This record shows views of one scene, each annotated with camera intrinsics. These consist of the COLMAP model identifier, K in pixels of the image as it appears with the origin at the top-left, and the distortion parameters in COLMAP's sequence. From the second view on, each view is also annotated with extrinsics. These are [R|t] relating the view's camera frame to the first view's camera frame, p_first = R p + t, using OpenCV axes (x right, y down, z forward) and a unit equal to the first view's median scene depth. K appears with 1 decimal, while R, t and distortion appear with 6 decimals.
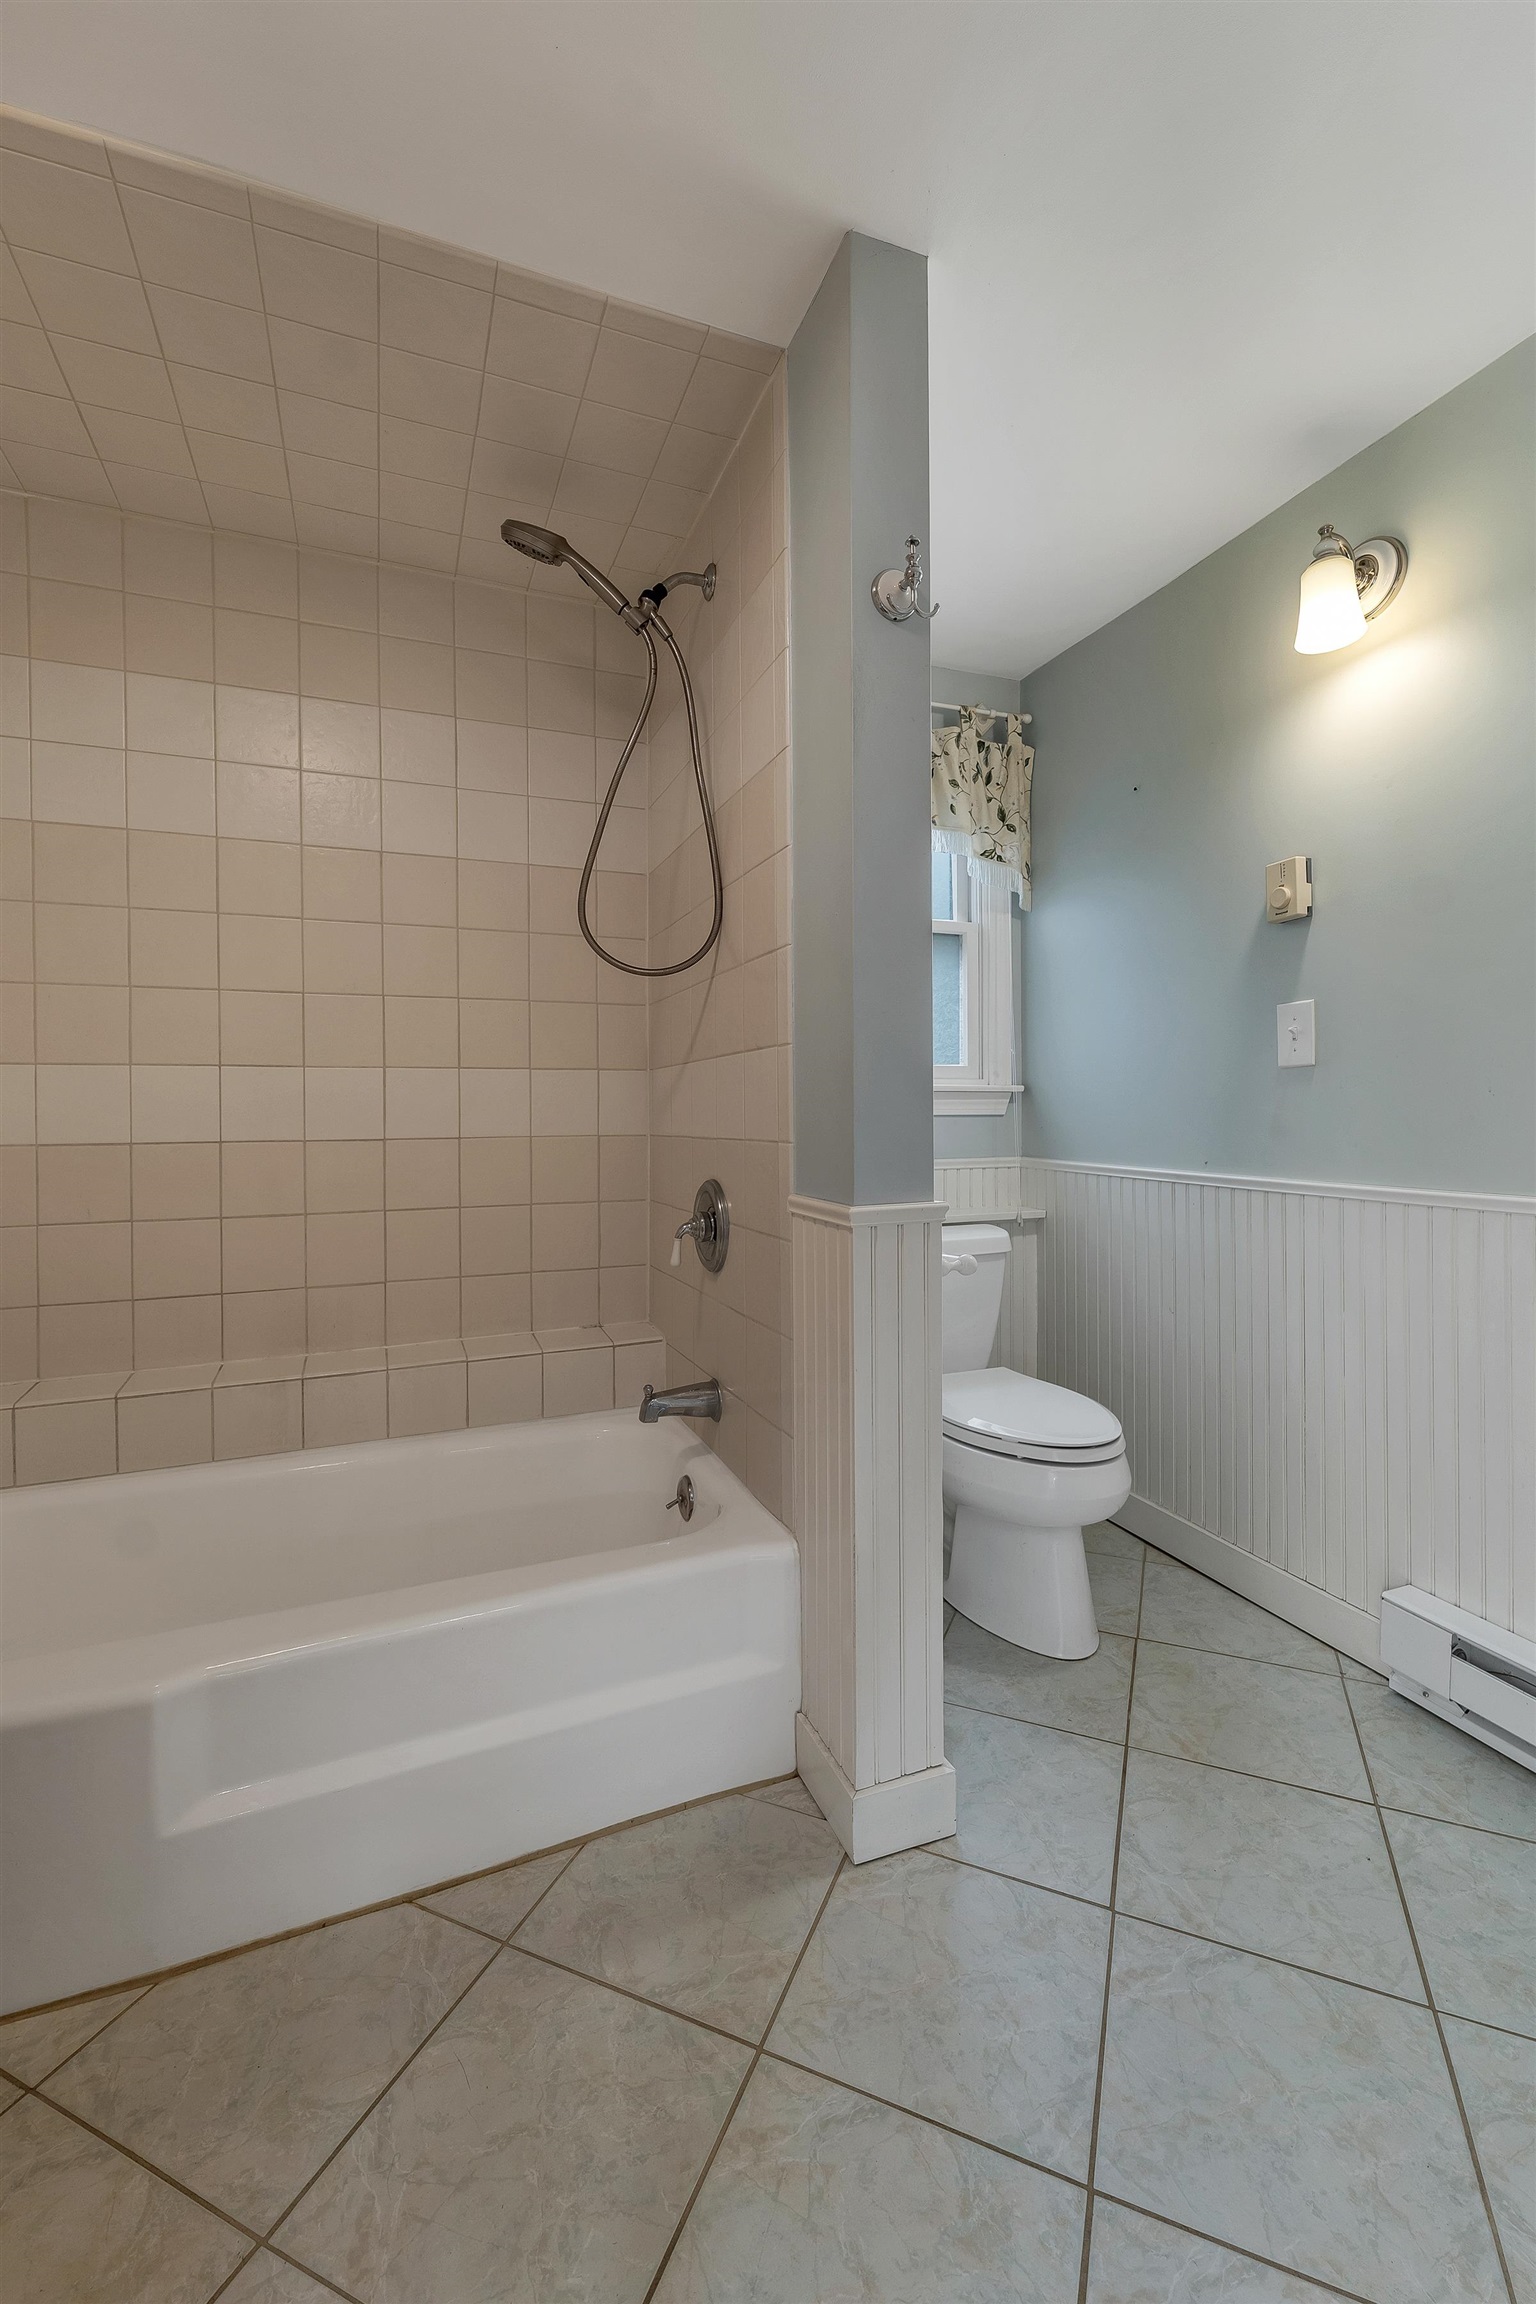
lens RADIAL K [[979.7, 0, 769.7], [0, 979.7, 1131.2], [0, 0, 1]] dist [-0.000417, 0.000047]
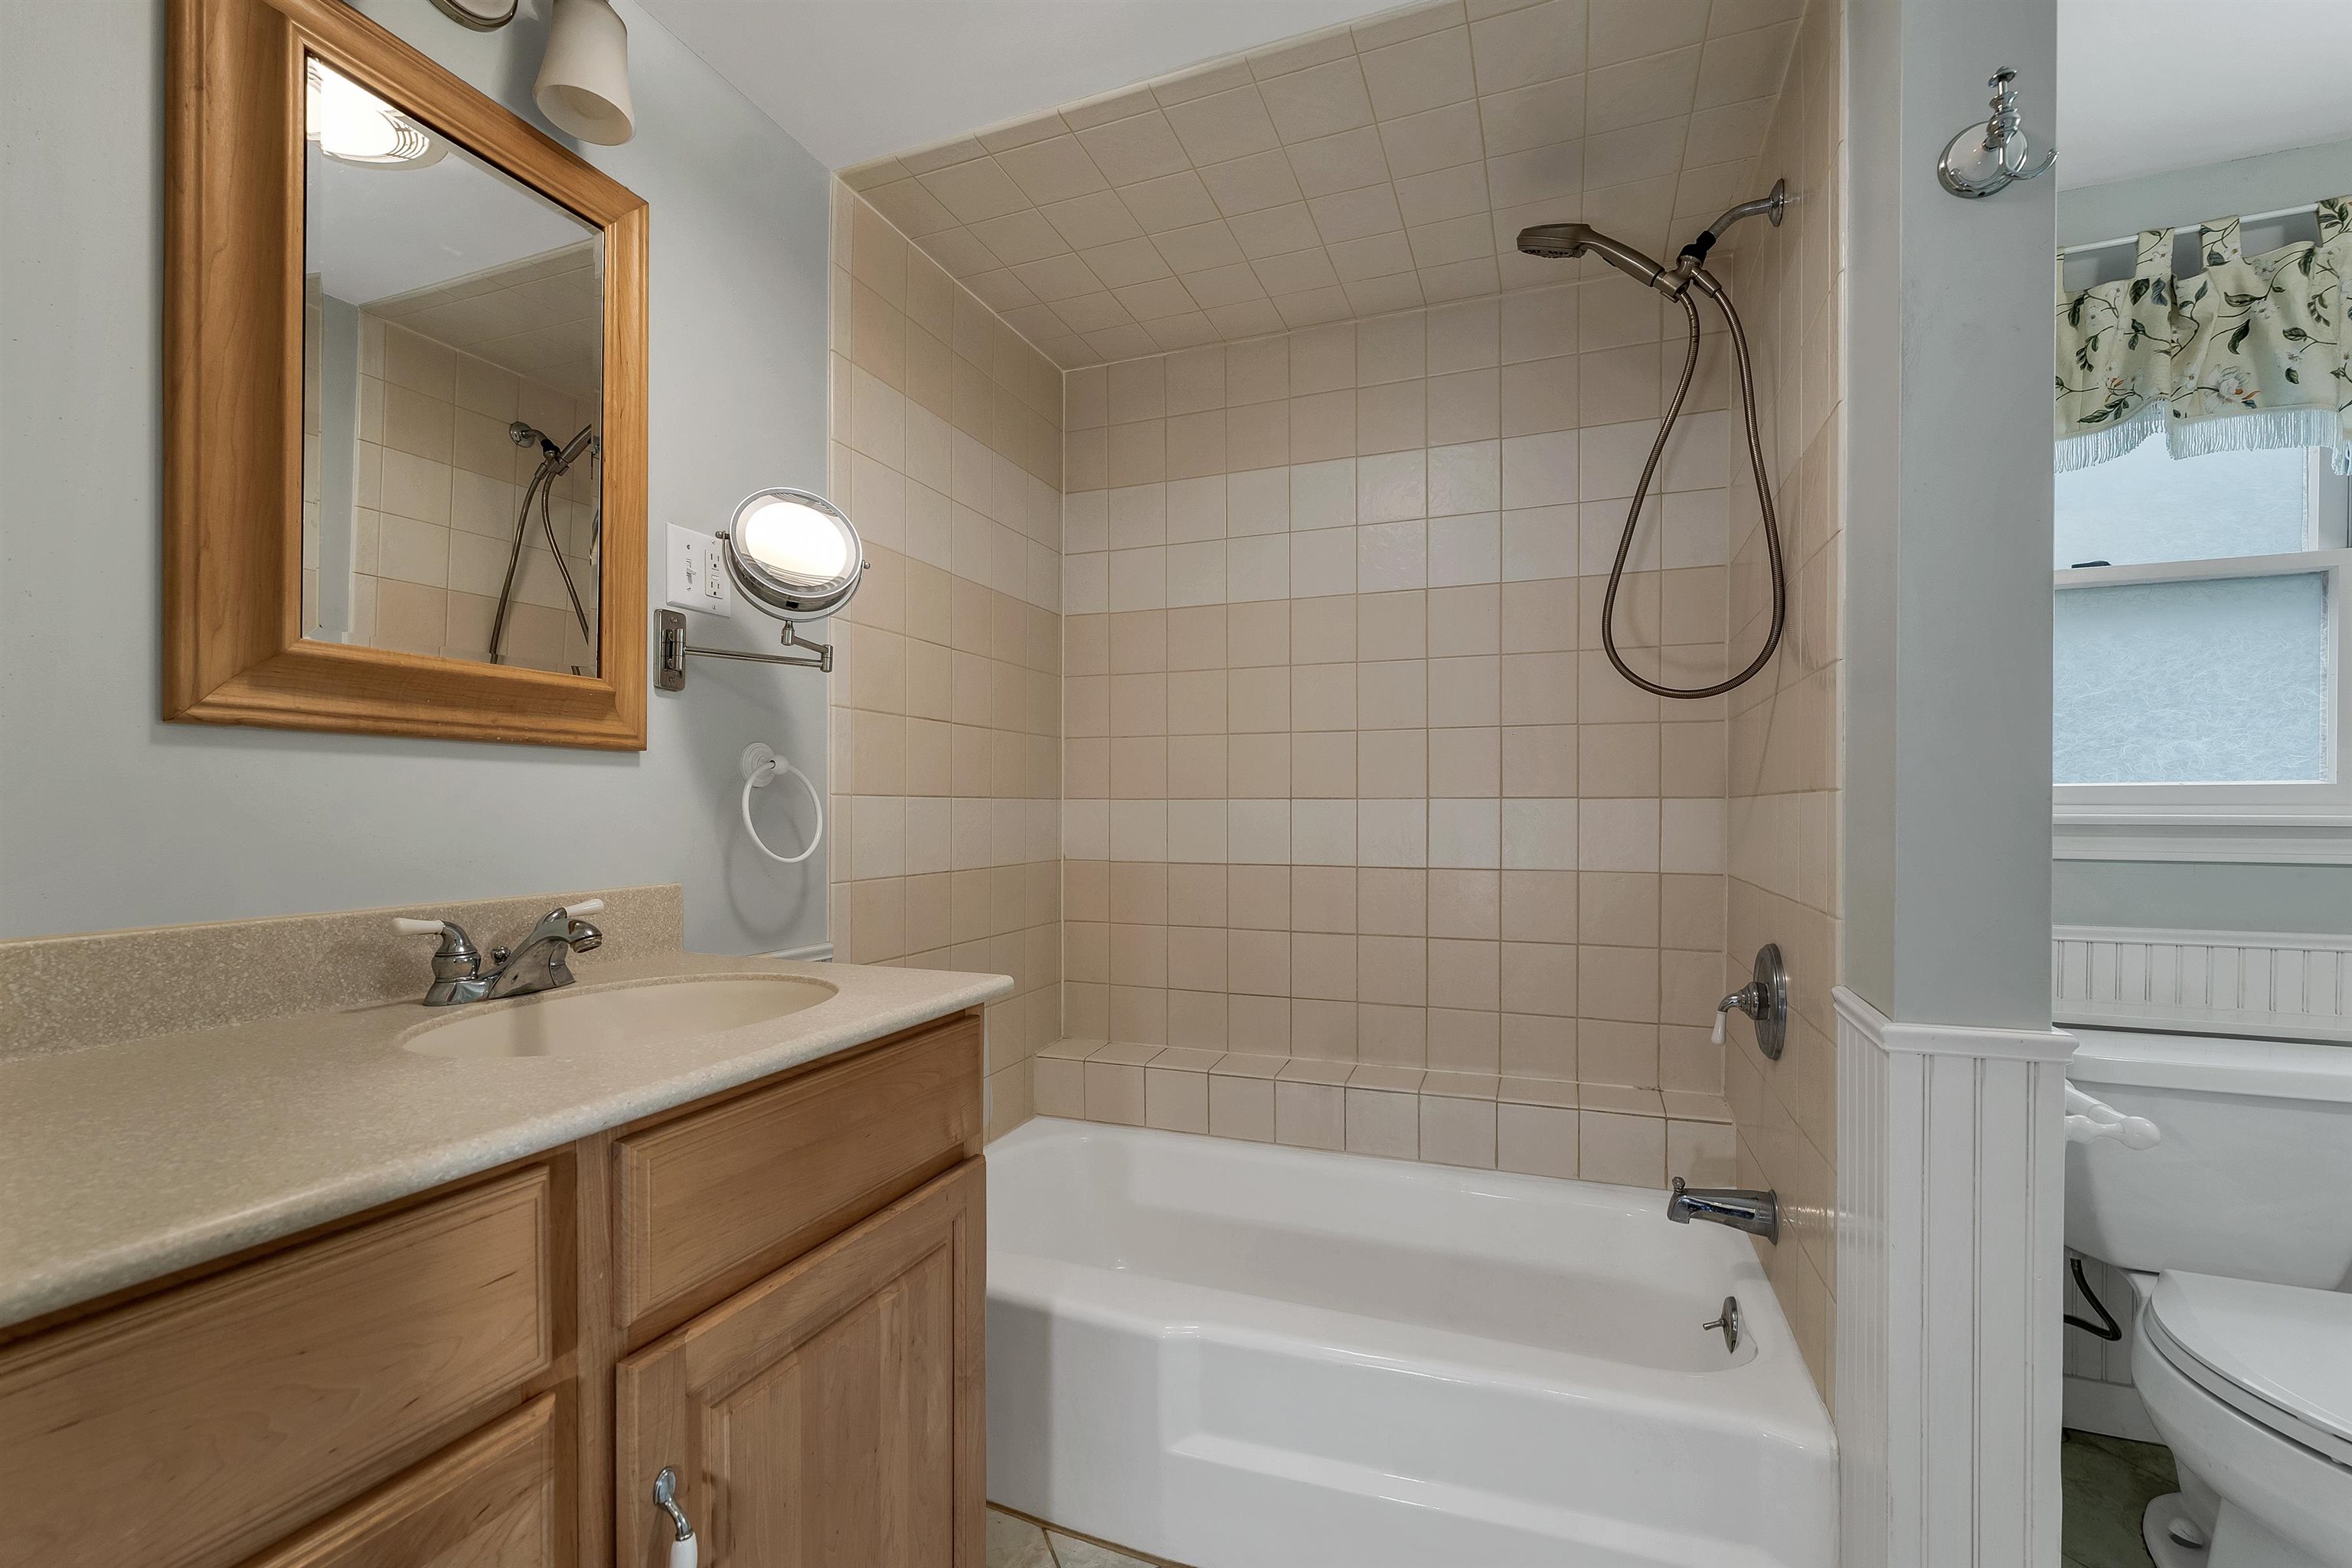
lens RADIAL K [[1008.7, 0, 1176.3], [0, 1008.7, 820.6], [0, 0, 1]] dist [-0.000185, 0.000153]
pose [[0.722329, 0.019827, -0.691265, 0.160887], [-0.015860, 0.999801, 0.012103, -0.055475], [0.691368, 0.002221, 0.722500, 0.060511]]
